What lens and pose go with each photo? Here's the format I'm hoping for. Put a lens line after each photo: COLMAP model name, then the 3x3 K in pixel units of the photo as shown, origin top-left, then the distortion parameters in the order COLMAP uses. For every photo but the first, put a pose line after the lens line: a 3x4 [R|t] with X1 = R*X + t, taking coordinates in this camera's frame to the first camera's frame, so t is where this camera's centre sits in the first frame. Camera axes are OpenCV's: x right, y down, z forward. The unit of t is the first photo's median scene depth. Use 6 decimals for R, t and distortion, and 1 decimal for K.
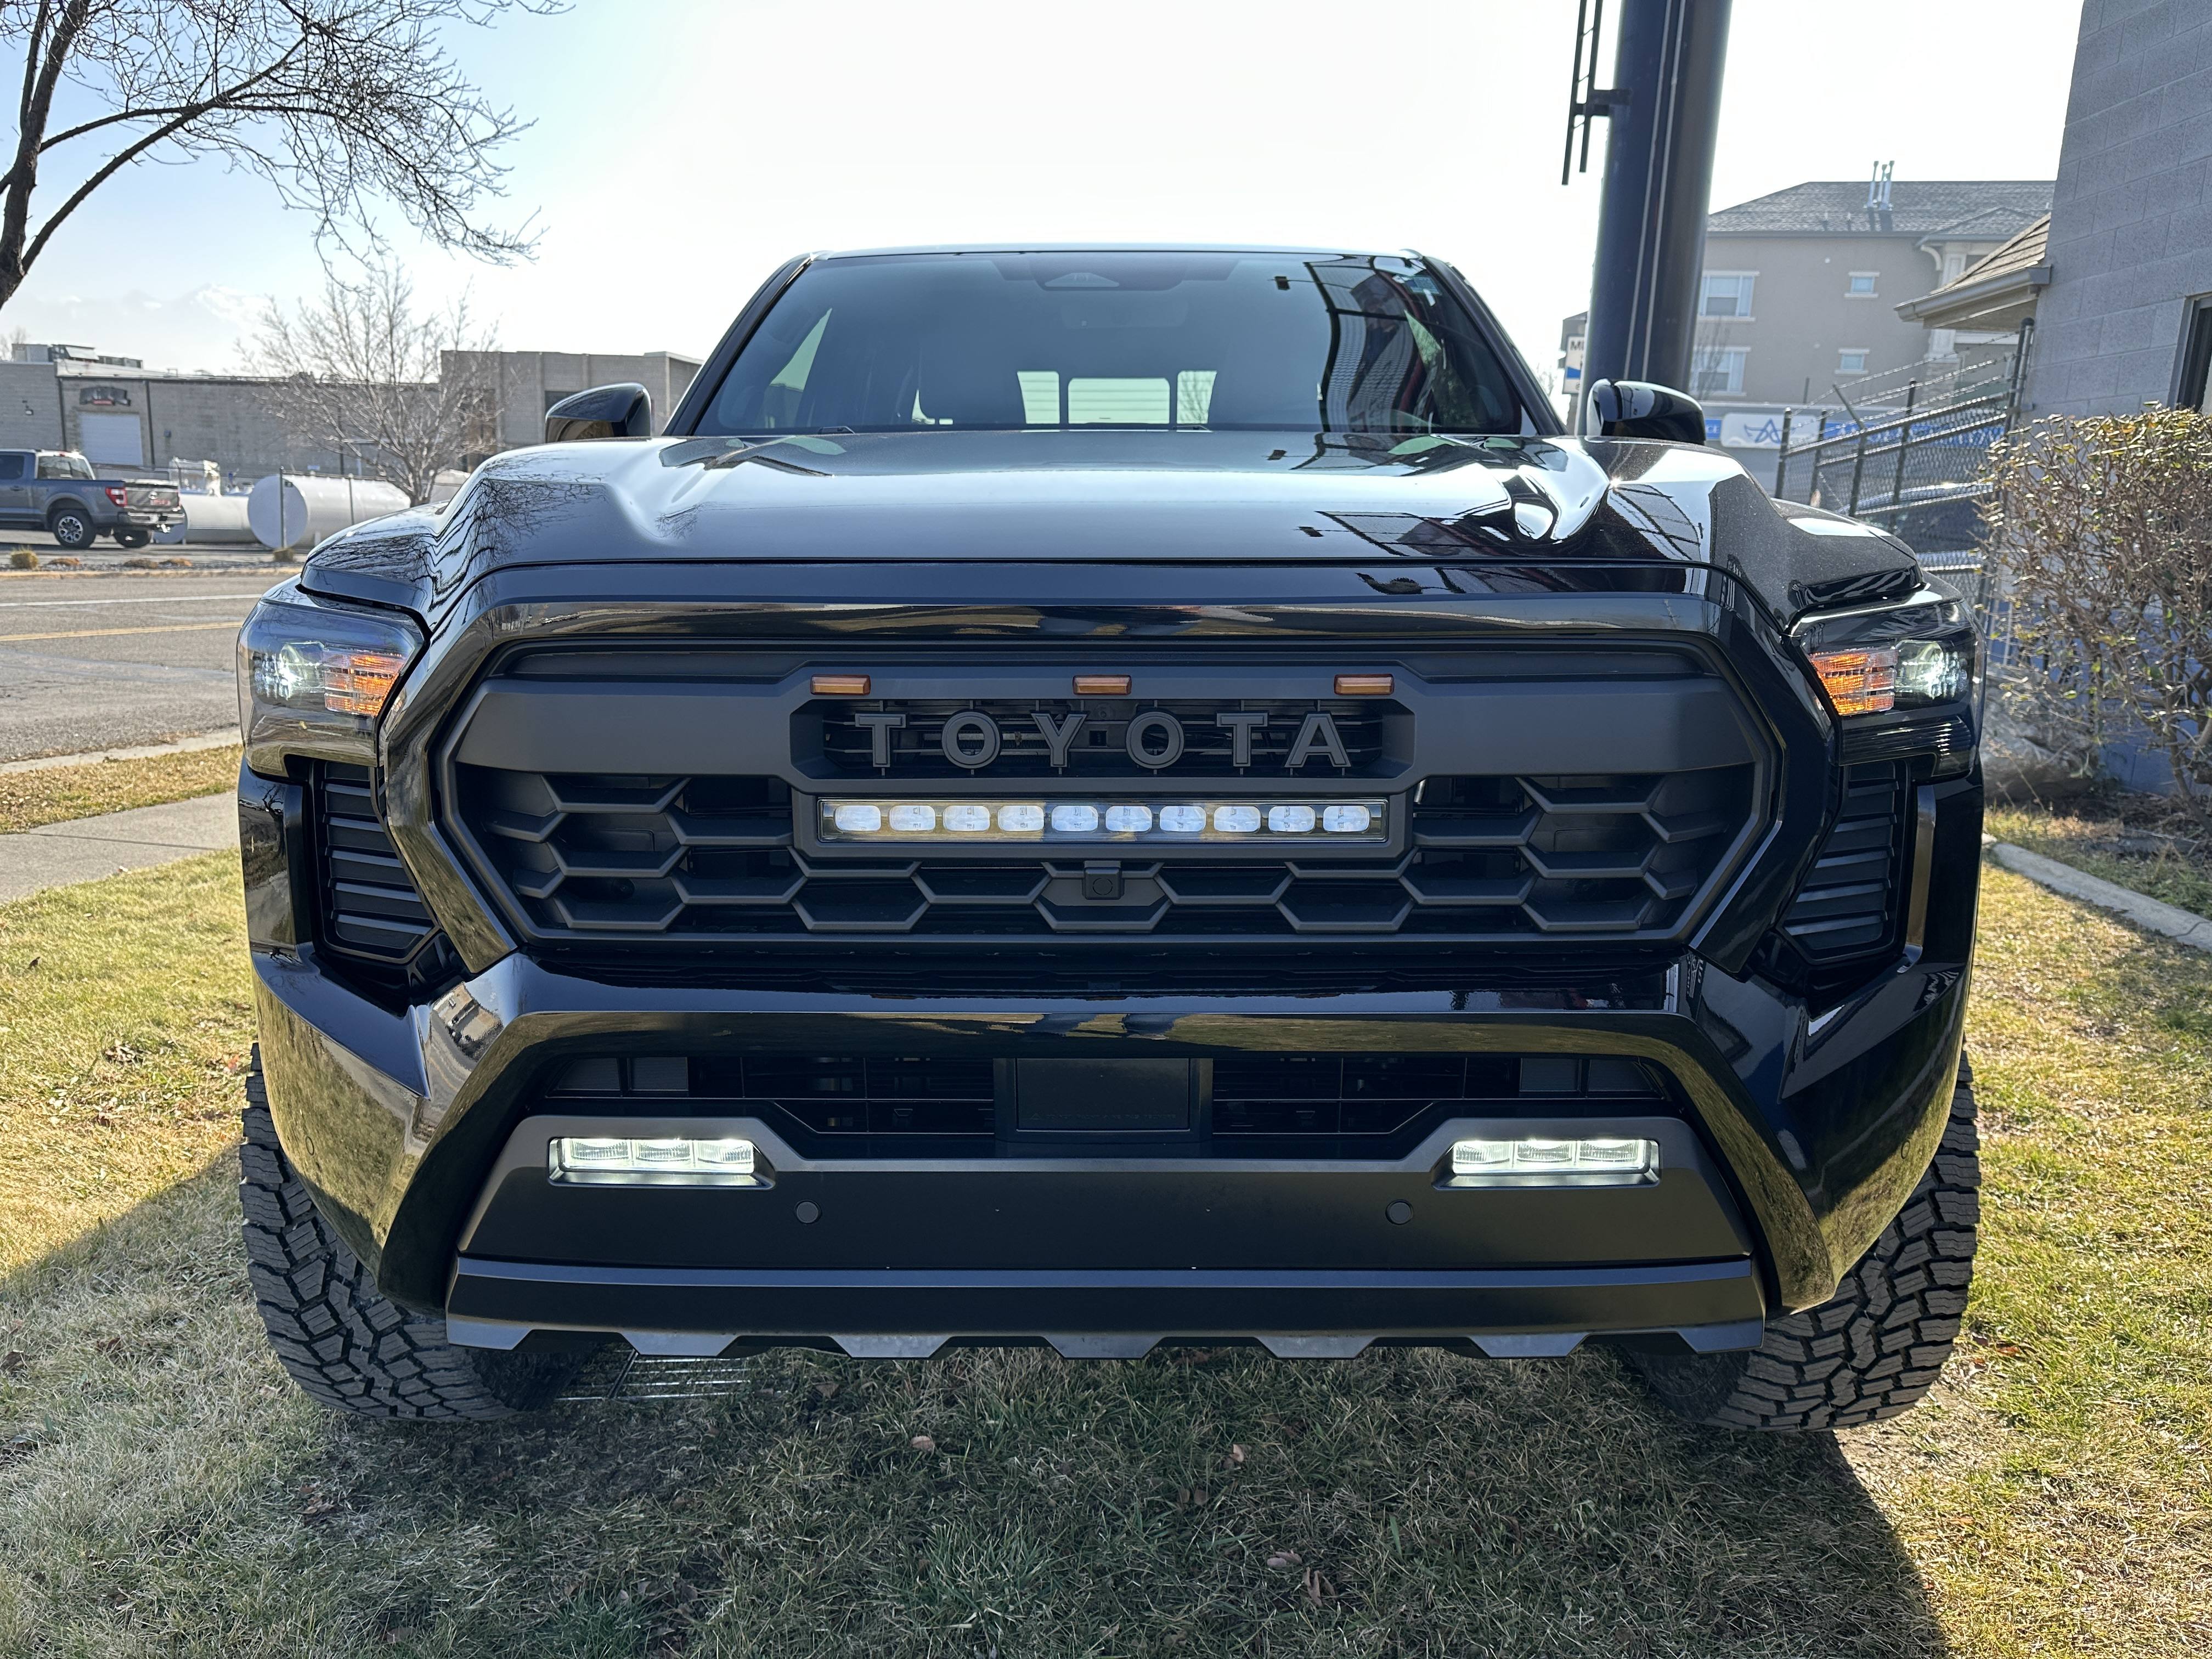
lens RADIAL K [[1542.4, 0, 1108.7], [0, 1542.4, 829.5], [0, 0, 1]] dist [0.005419, -0.008927]
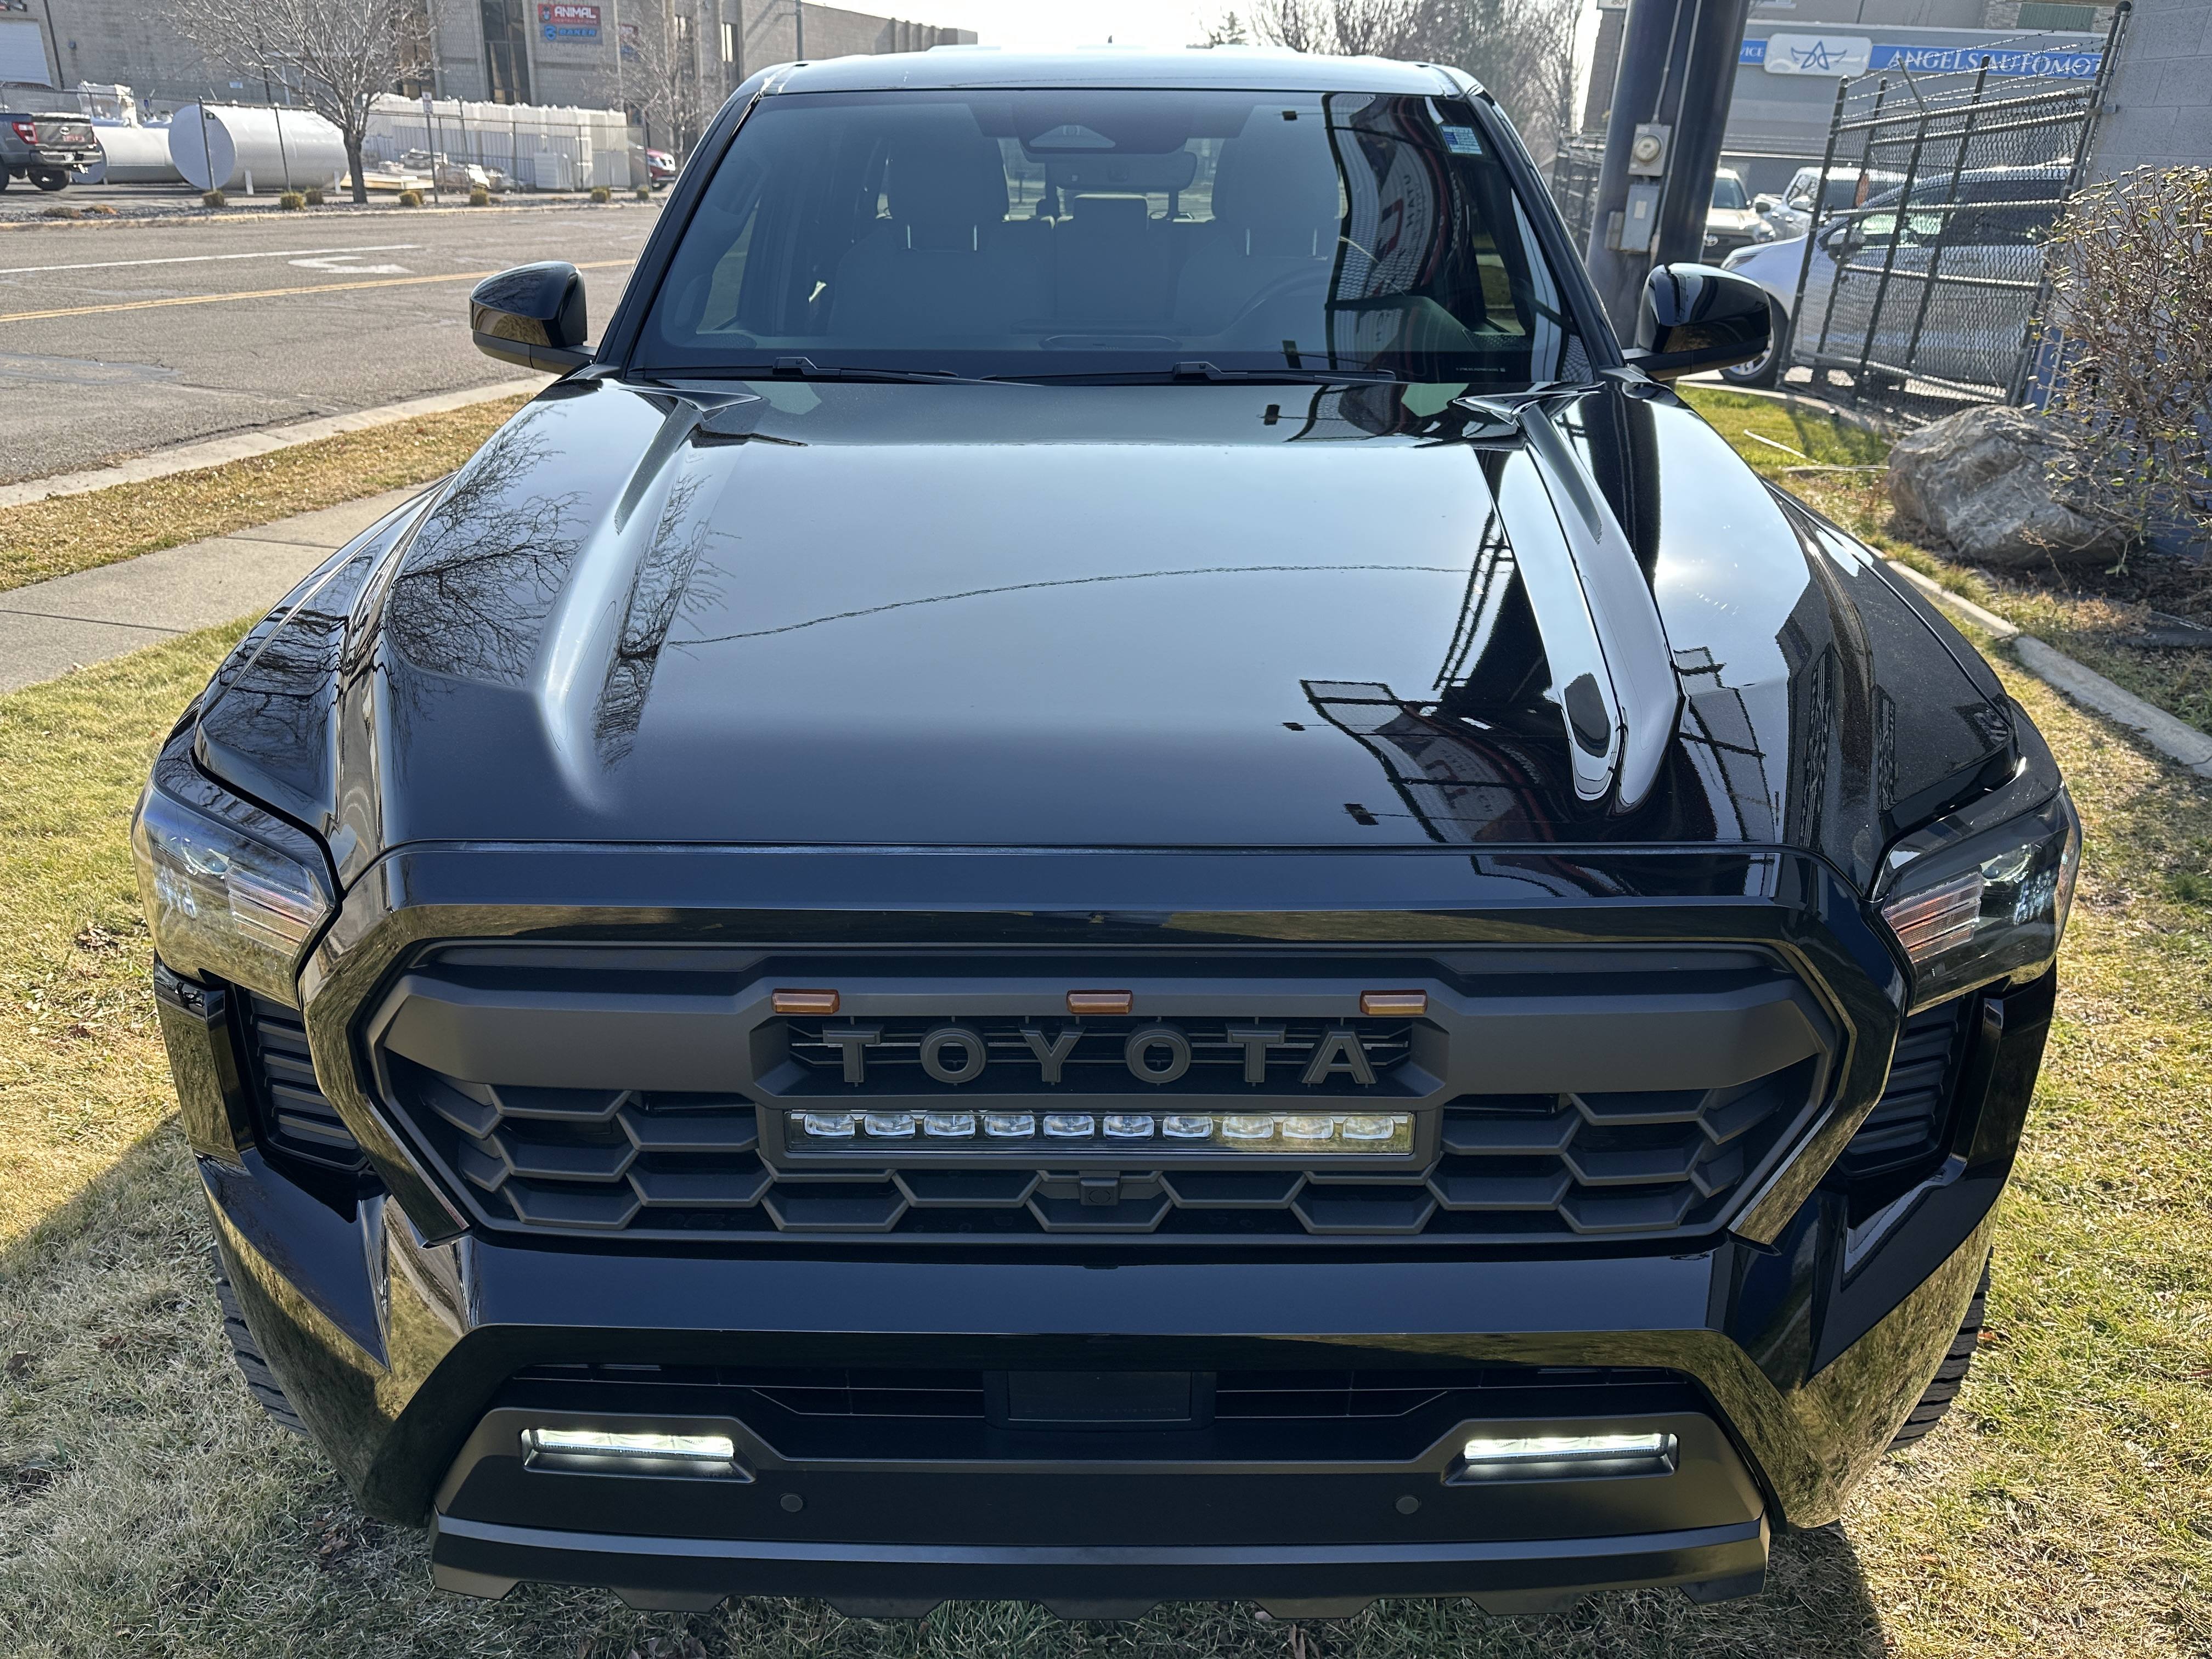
lens RADIAL K [[1548.5, 0, 1104.1], [0, 1548.5, 829.5], [0, 0, 1]] dist [-0.005061, 0.000351]
pose [[0.999988, 0.002071, 0.004331, -0.002789], [-0.002967, 0.975823, 0.218544, -0.181789], [-0.003774, -0.218554, 0.975818, 0.070422]]
